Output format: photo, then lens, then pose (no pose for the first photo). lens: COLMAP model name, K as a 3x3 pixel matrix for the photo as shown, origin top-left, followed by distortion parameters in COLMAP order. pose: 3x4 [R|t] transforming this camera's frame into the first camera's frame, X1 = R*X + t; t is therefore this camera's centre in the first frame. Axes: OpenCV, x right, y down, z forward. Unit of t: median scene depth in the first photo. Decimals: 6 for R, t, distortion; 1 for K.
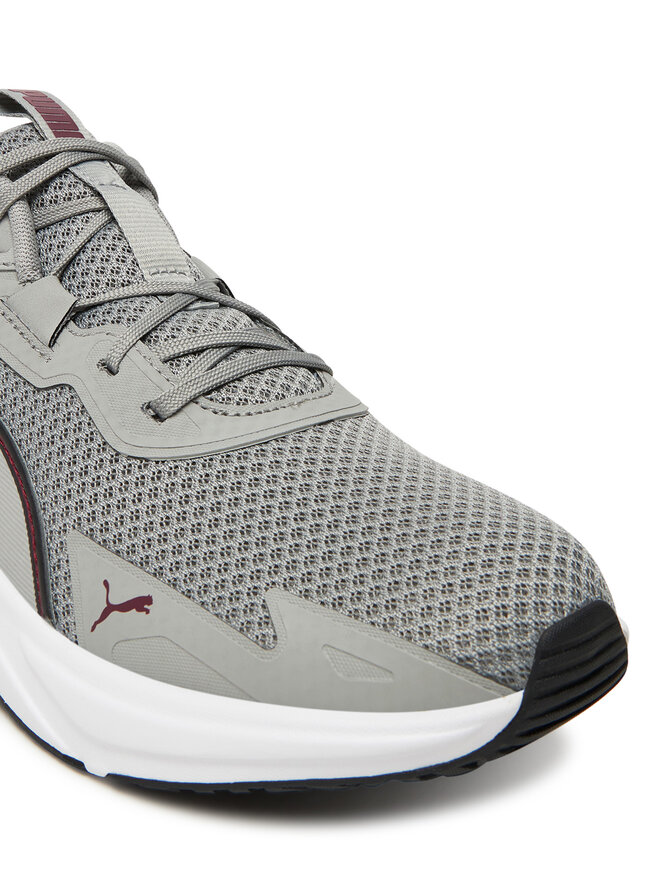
lens RADIAL K [[1725.7, 0, 328.8], [0, 1725.7, 437.6], [0, 0, 1]] dist [0.195791, 0.000000]
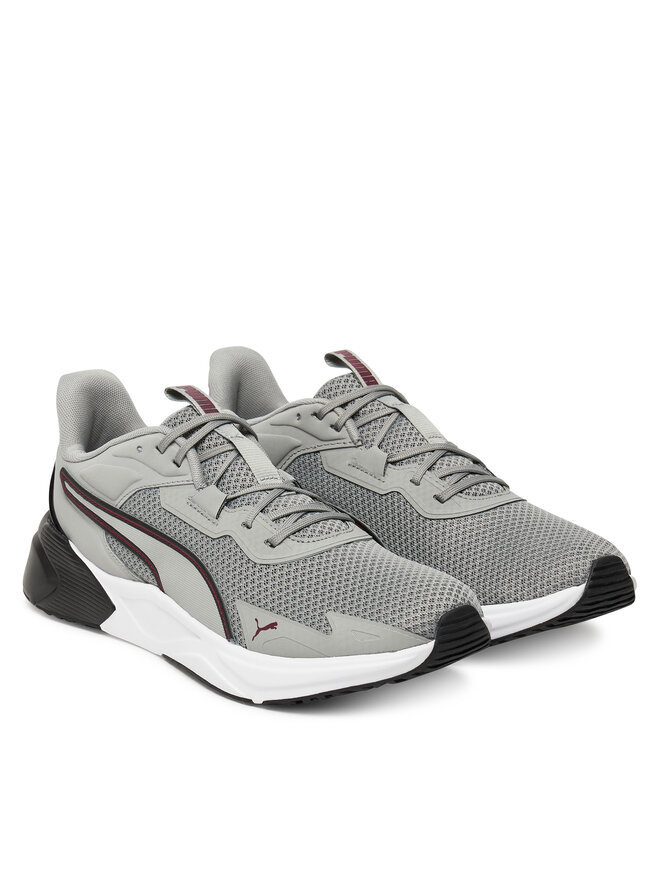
lens RADIAL K [[2202.0, 0, 335.4], [0, 2202.0, 437.8], [0, 0, 1]] dist [-1.123699, 0.000000]
pose [[0.996406, -0.077242, -0.034770, 0.083573], [0.073418, 0.992241, -0.100337, 0.130841], [0.042251, 0.097423, 0.994346, -1.688935]]
